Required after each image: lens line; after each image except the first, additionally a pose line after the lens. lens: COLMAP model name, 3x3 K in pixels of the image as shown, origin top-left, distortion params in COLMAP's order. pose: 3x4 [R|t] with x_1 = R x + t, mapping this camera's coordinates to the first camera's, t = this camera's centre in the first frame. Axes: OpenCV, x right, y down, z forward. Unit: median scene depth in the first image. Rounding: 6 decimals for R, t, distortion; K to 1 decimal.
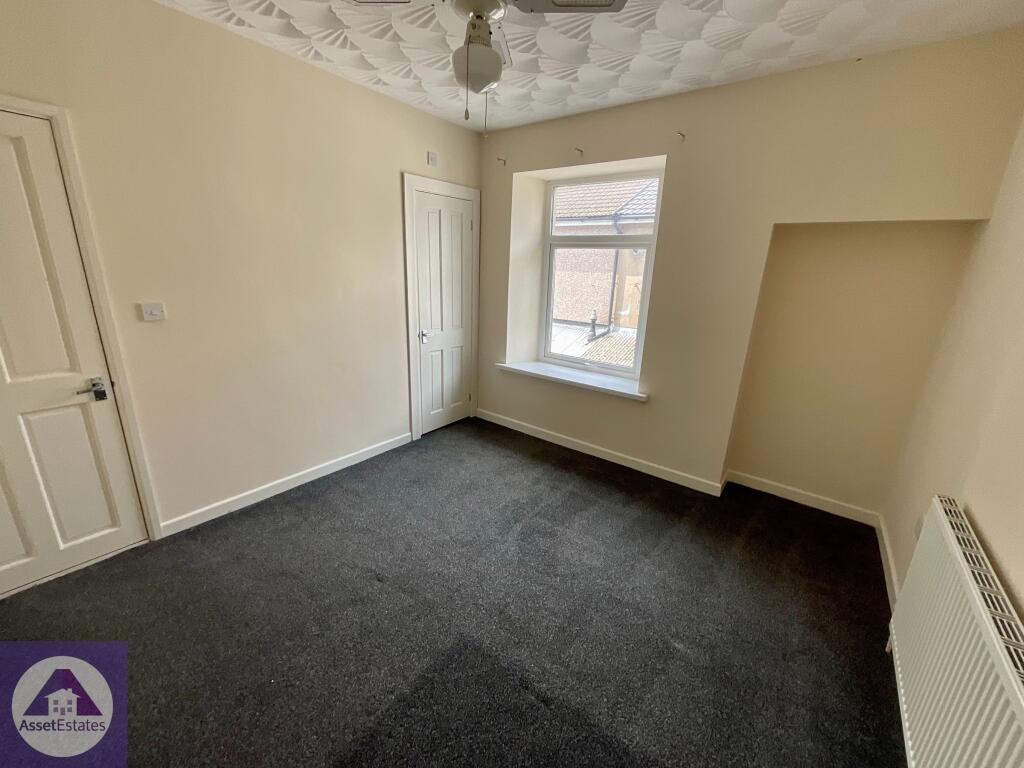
lens RADIAL K [[412.5, 0, 511.7], [0, 412.5, 390.0], [0, 0, 1]] dist [-0.000585, 0.000060]
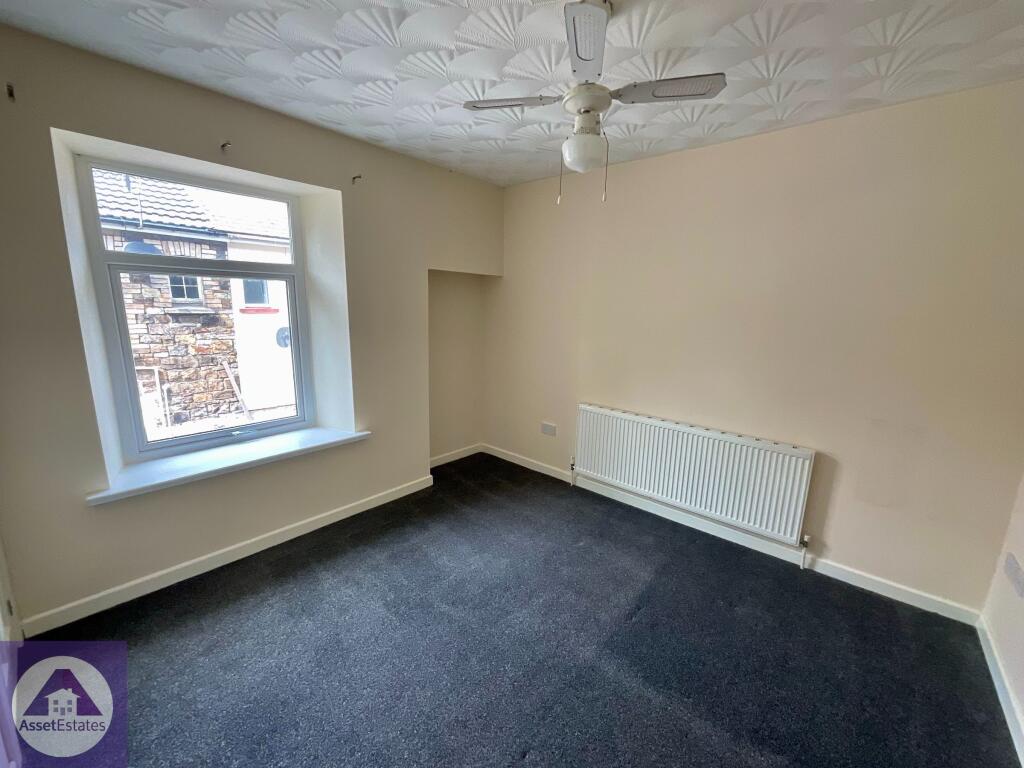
lens RADIAL K [[412.2, 0, 511.6], [0, 412.2, 385.2], [0, 0, 1]] dist [-0.000033, 0.000814]
pose [[0.068227, -0.227589, 0.971364, -0.608408], [0.273173, 0.940686, 0.201214, -0.202424], [-0.959542, 0.251622, 0.126351, 0.551831]]
